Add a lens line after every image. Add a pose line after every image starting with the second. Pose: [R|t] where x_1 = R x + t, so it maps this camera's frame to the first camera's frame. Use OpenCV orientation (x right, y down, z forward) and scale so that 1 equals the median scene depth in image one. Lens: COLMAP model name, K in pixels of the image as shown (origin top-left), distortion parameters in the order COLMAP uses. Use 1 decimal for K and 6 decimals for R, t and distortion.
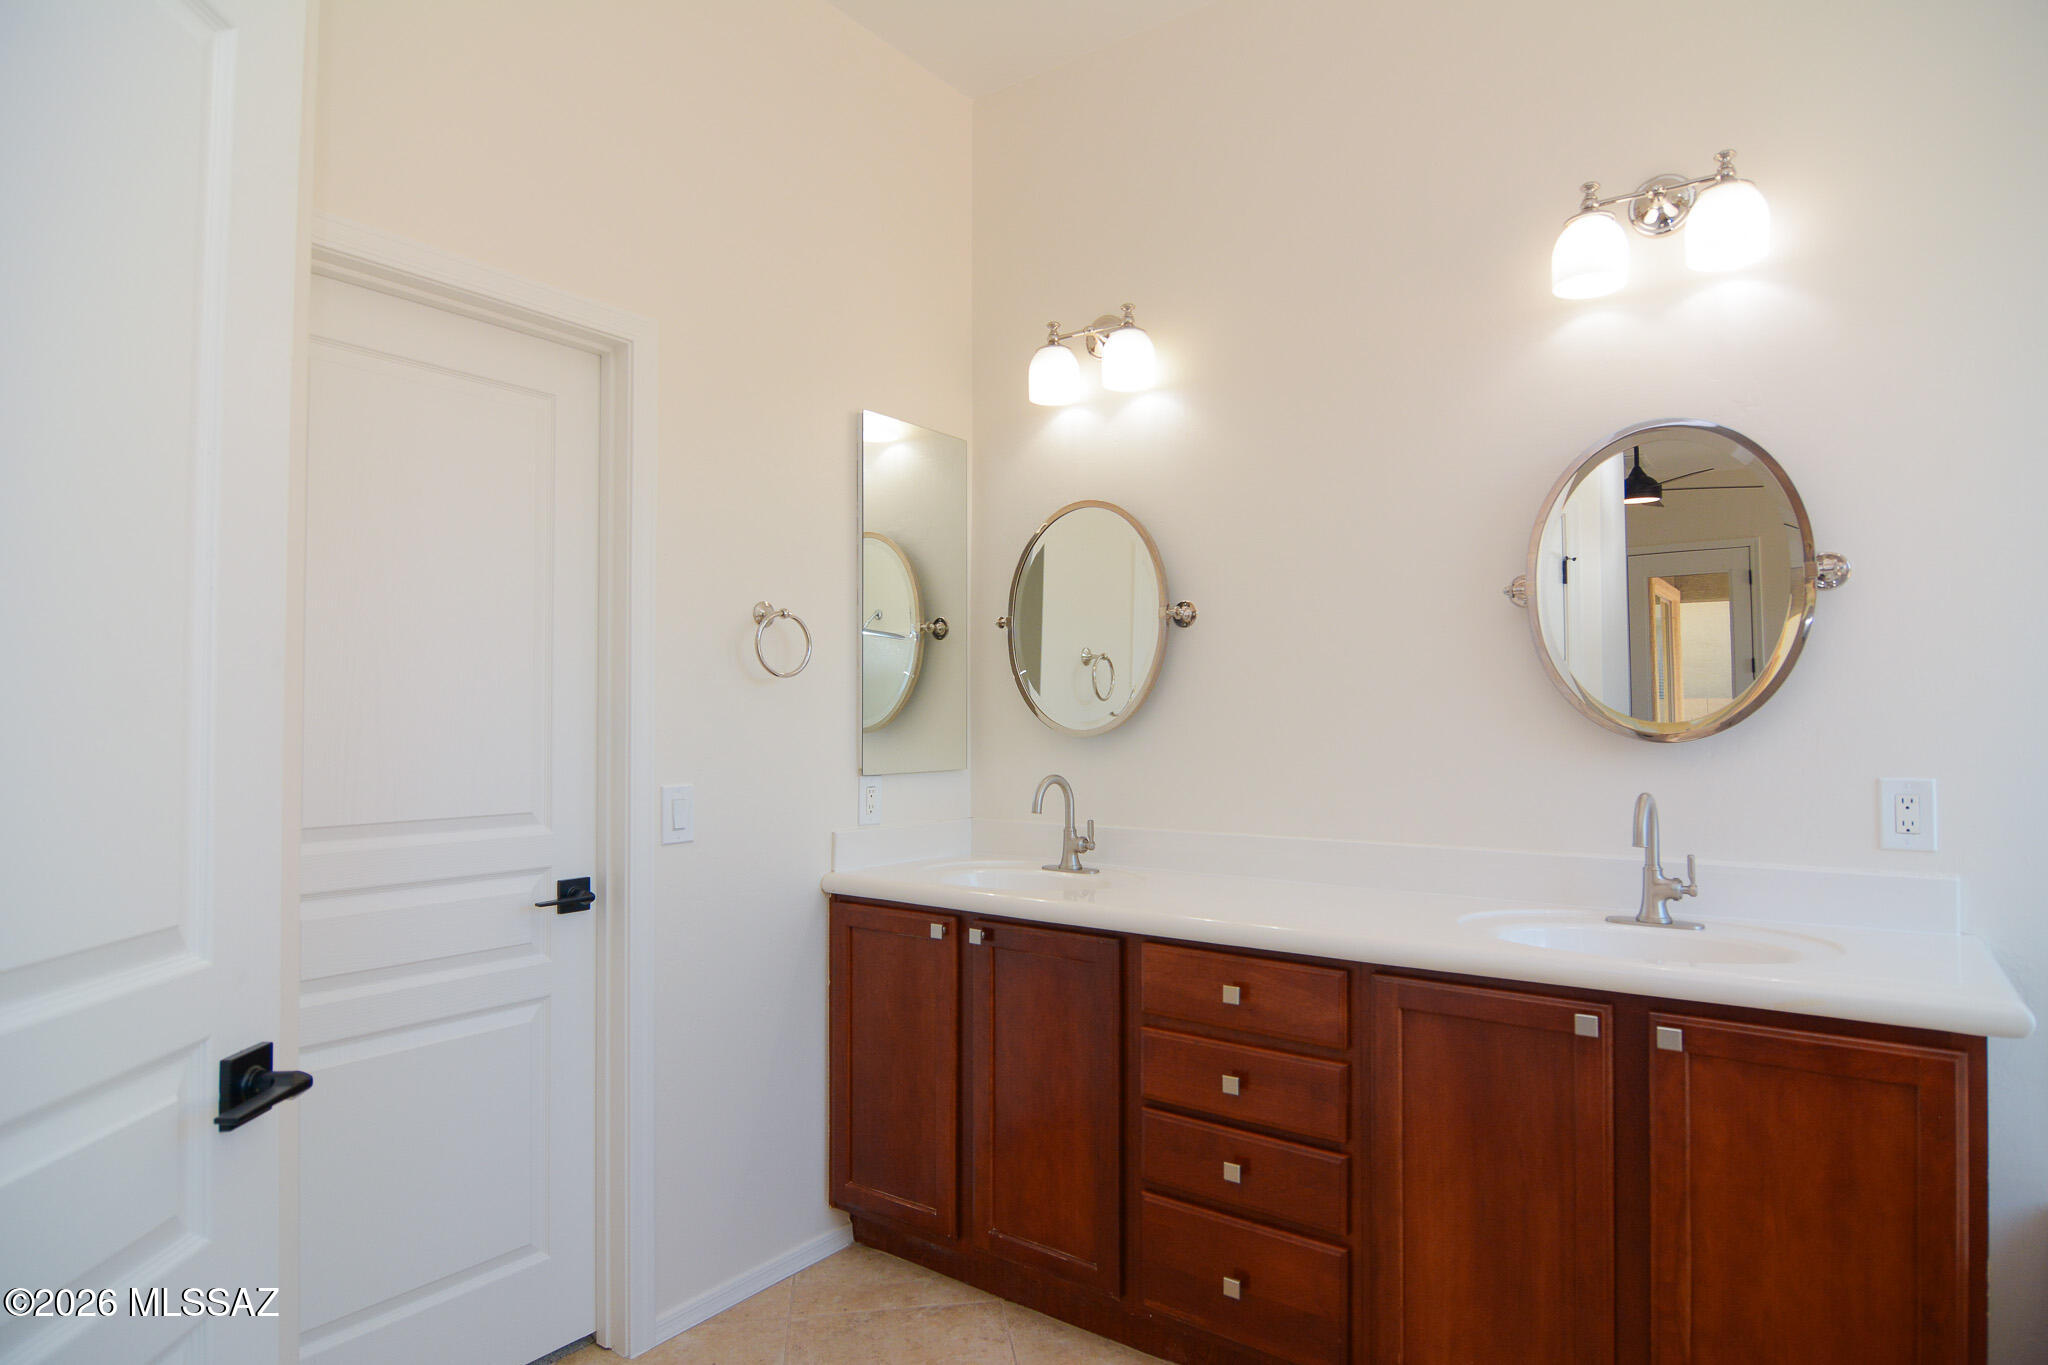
lens RADIAL K [[1121.4, 0, 1025.3], [0, 1121.4, 682.7], [0, 0, 1]] dist [-0.010392, -0.006969]
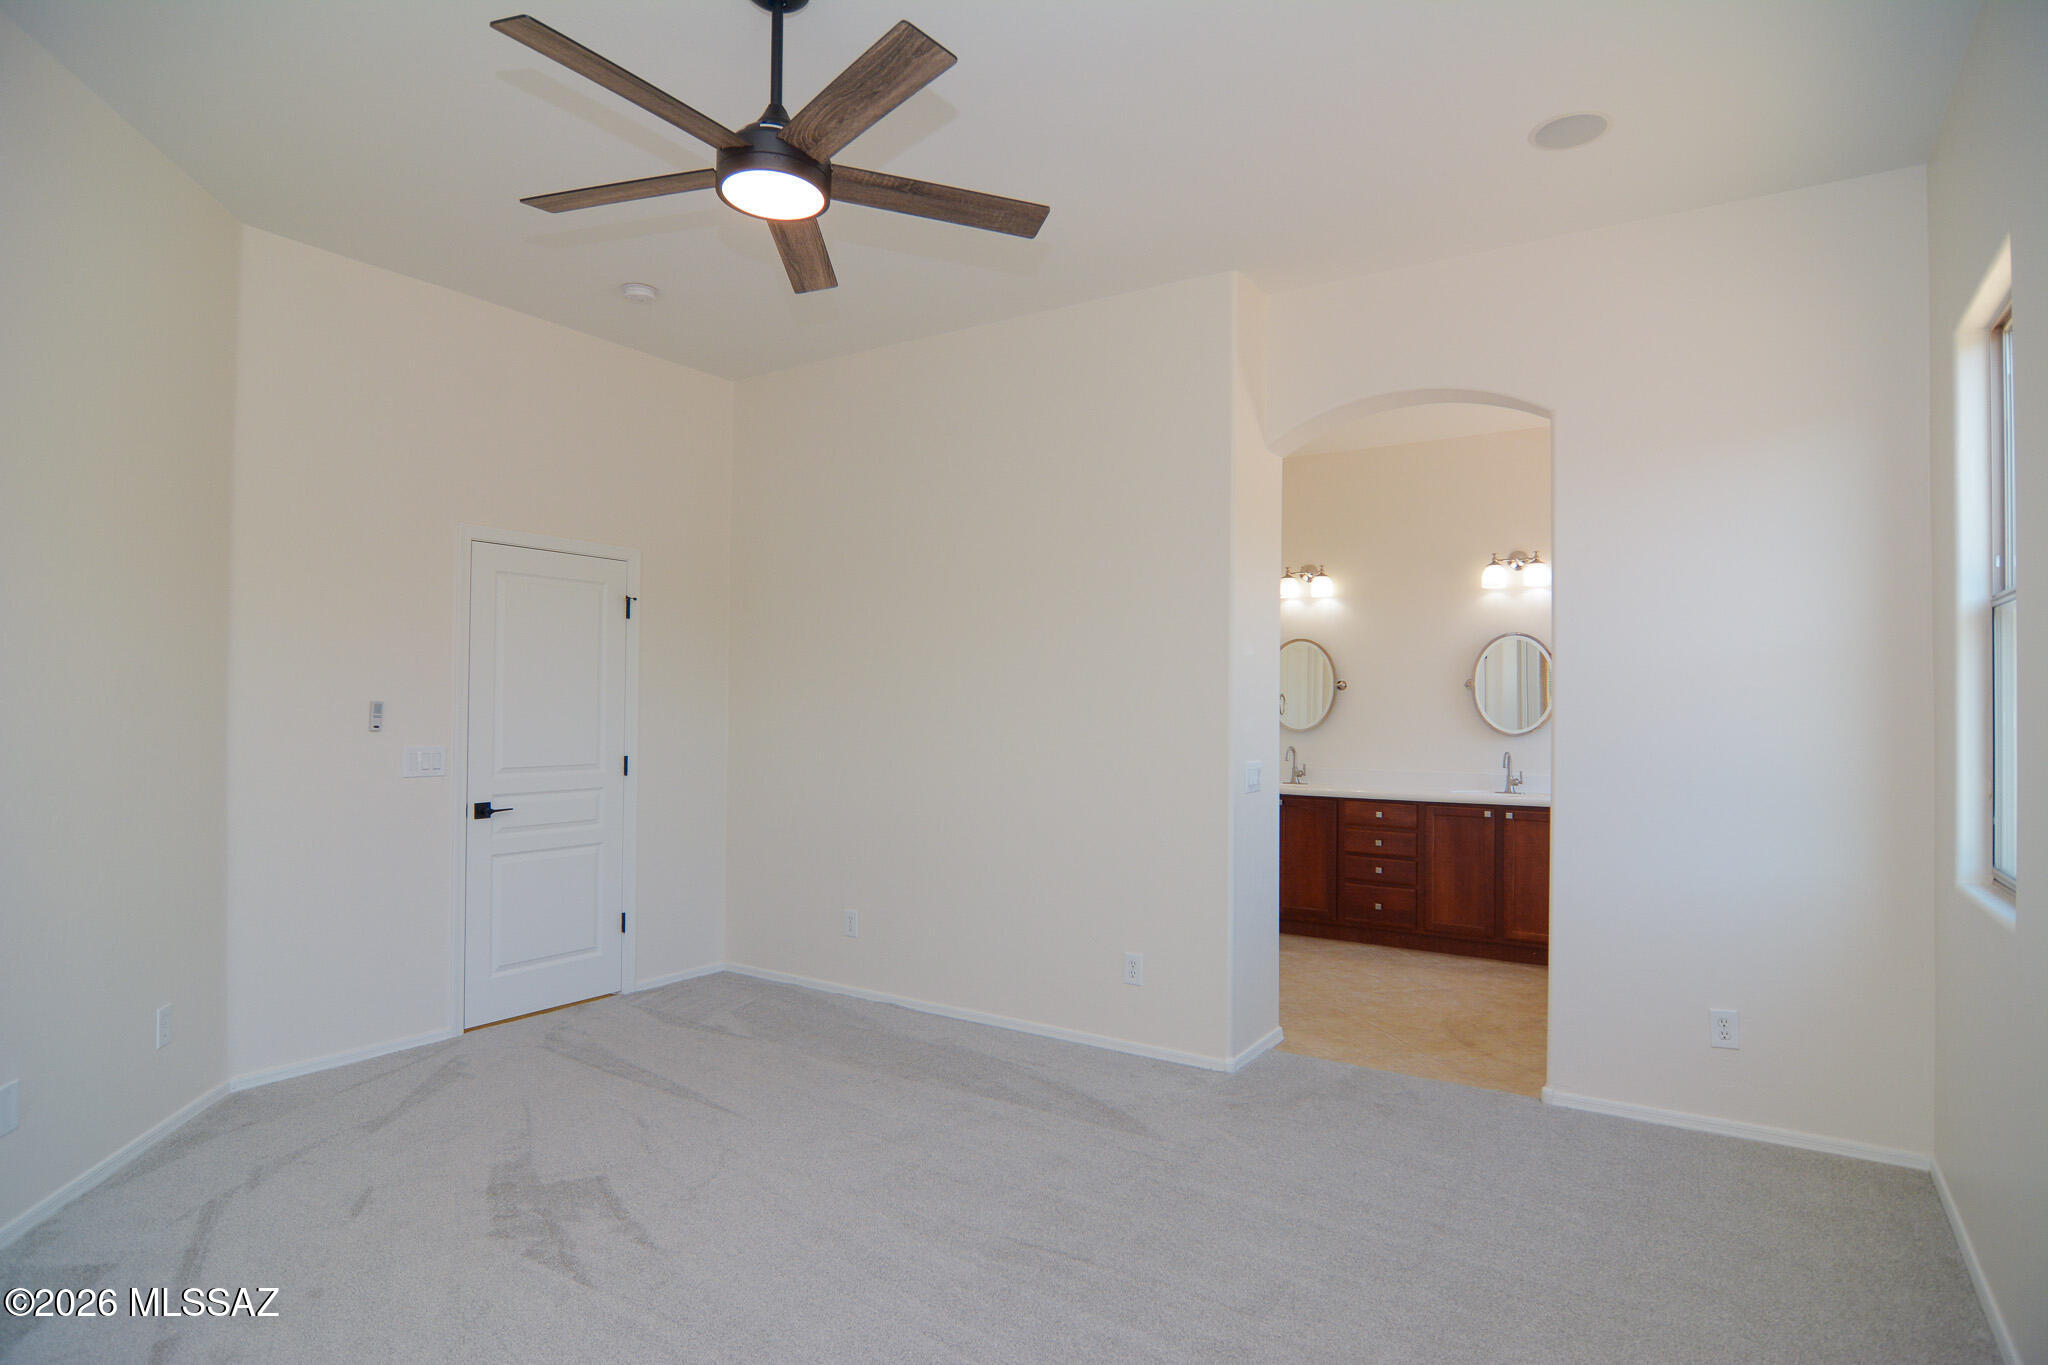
lens RADIAL K [[1121.4, 0, 1017.7], [0, 1121.4, 692.1], [0, 0, 1]] dist [-0.010392, -0.006969]
pose [[0.998728, 0.007559, 0.049843, -1.178534], [-0.008564, 0.999764, 0.019984, -0.145440], [-0.049680, -0.020386, 0.998557, -2.488140]]
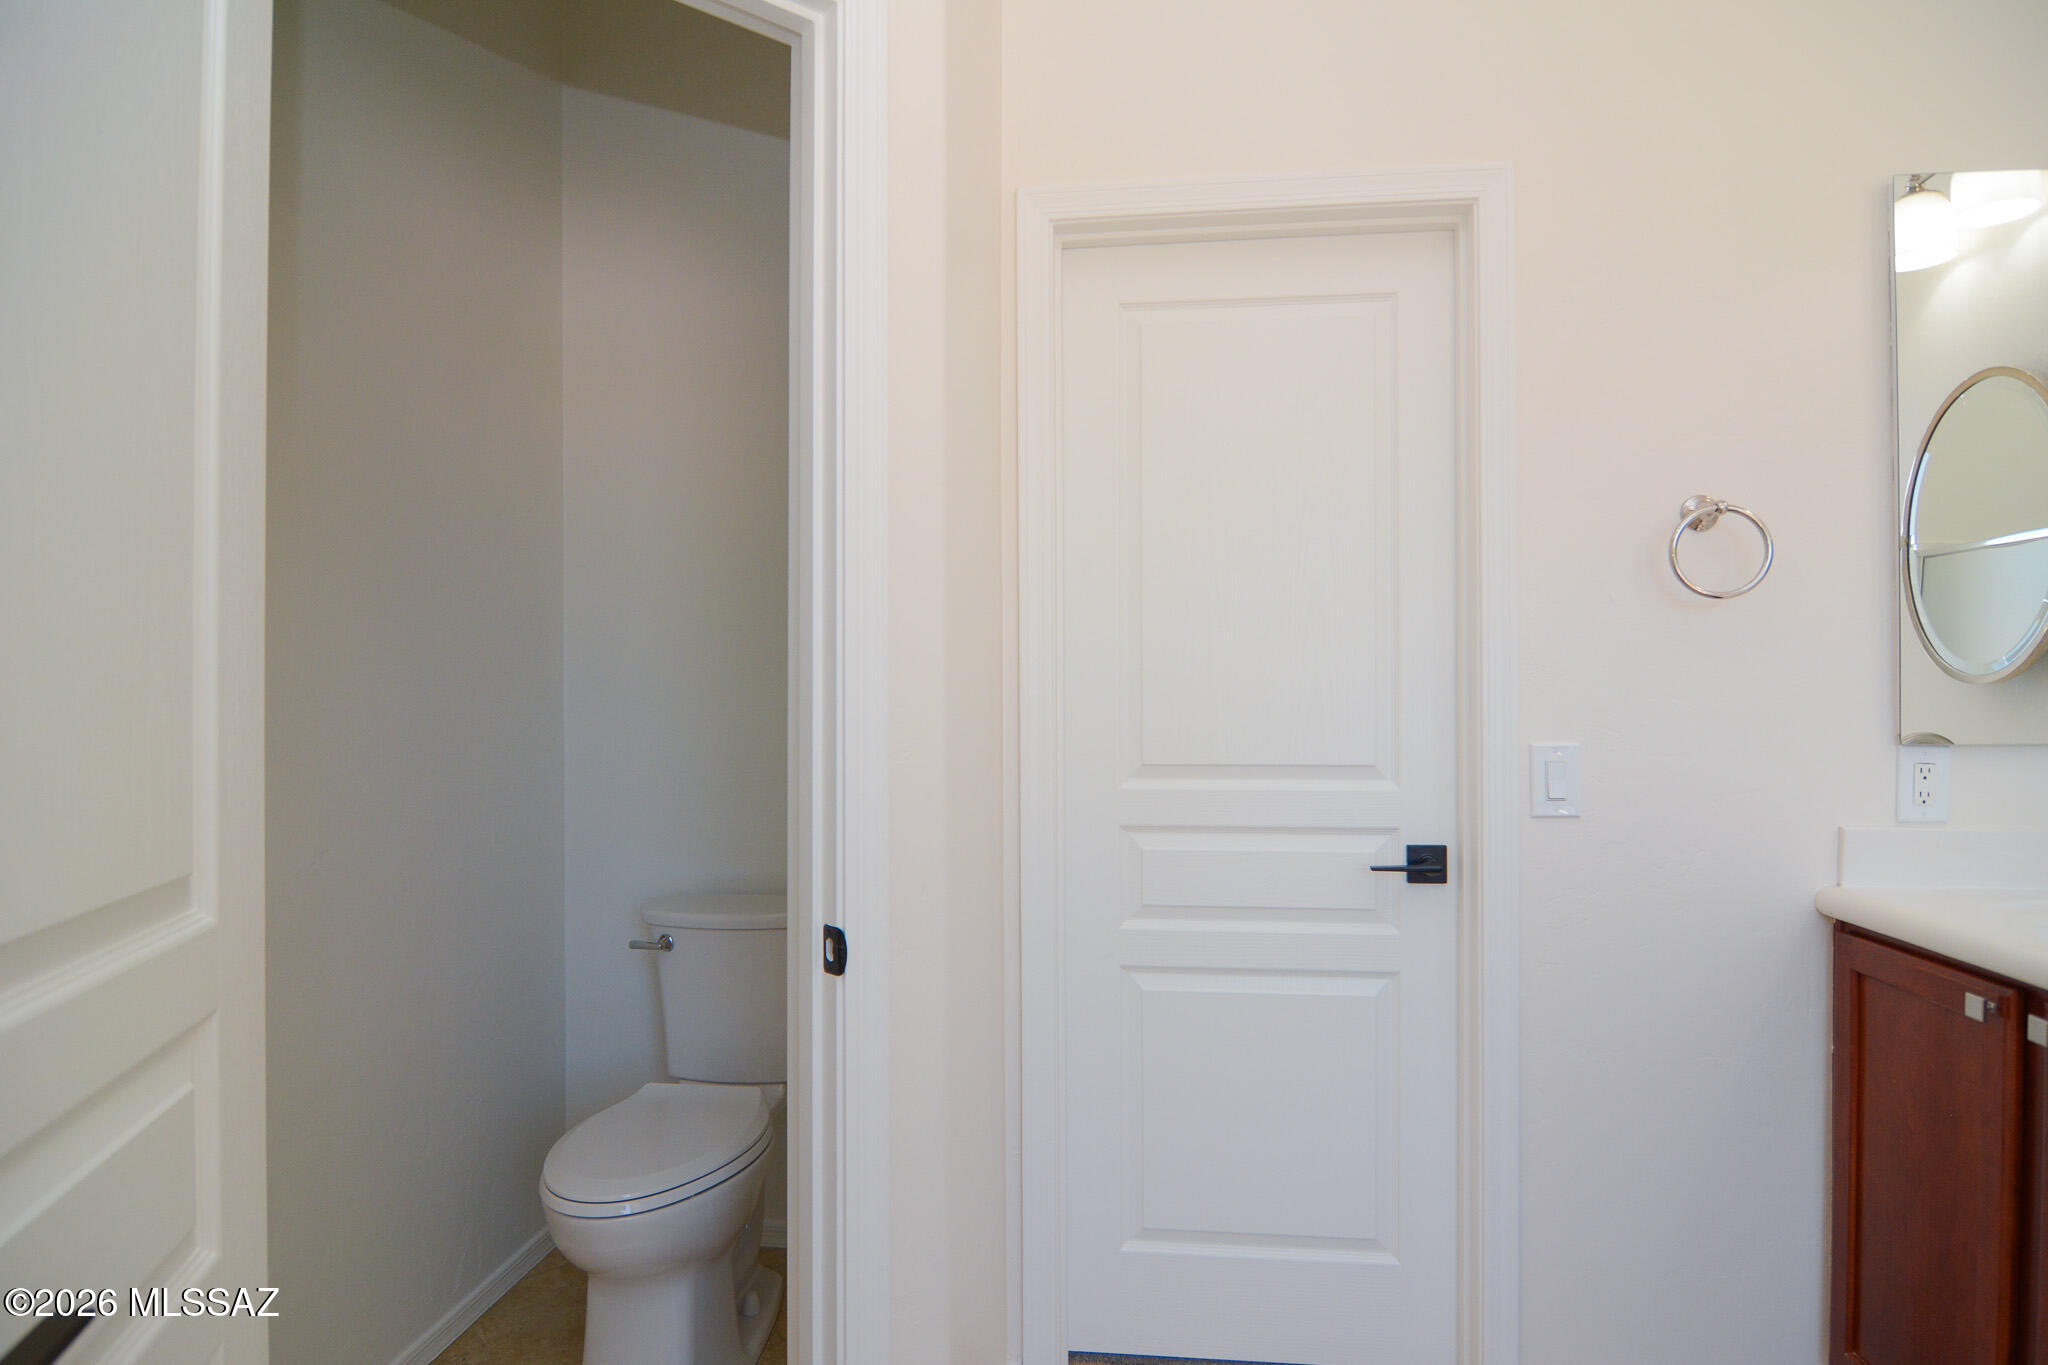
lens RADIAL K [[1196.6, 0, 1019.9], [0, 1196.6, 681.5], [0, 0, 1]] dist [0.004234, 0.000452]
pose [[0.496680, -0.001719, -0.867932, 0.207889], [0.033095, 0.999308, 0.016959, 0.018258], [0.867303, -0.037147, 0.496393, 0.224987]]
